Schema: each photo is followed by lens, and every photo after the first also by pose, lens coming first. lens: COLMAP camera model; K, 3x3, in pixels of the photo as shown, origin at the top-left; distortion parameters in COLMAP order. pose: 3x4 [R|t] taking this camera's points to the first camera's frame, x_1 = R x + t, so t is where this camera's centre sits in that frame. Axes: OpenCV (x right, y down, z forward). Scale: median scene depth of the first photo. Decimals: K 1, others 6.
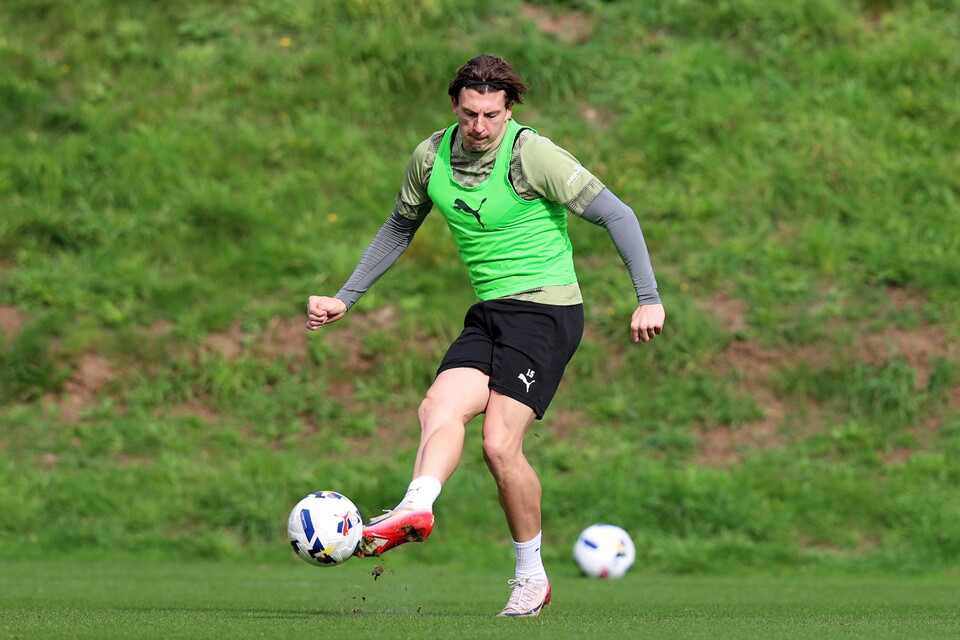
lens RADIAL K [[424.5, 0, 480.0], [0, 424.5, 320.0], [0, 0, 1]] dist [0.001409, 0.000309]
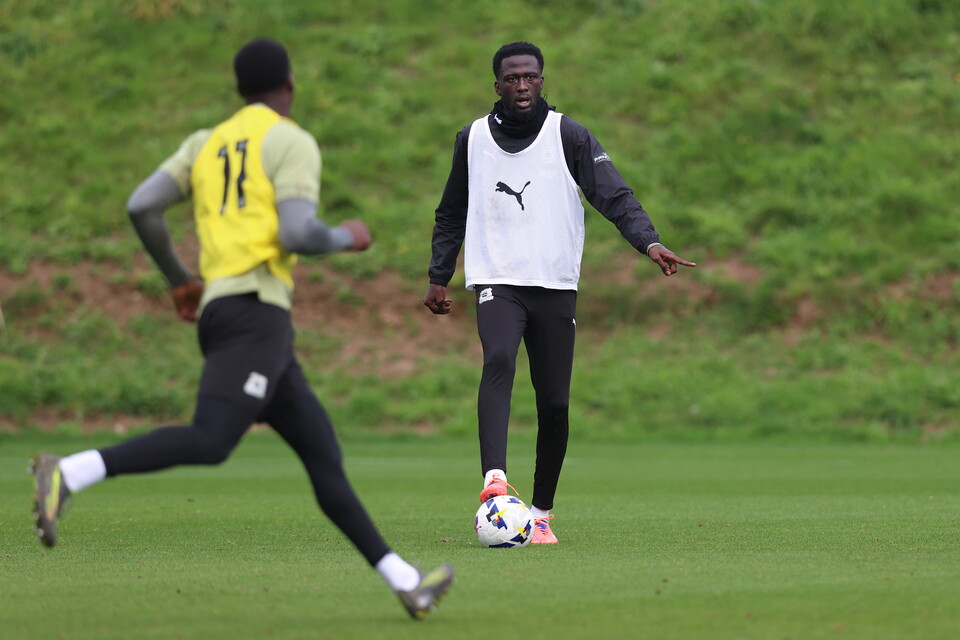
lens RADIAL K [[424.5, 0, 480.0], [0, 424.5, 320.0], [0, 0, 1]] dist [0.001409, 0.000309]
pose [[0.999868, -0.014282, 0.007697, -2.032591], [0.013969, 0.999131, 0.039280, 0.077727], [-0.008251, -0.039167, 0.999199, -0.432950]]
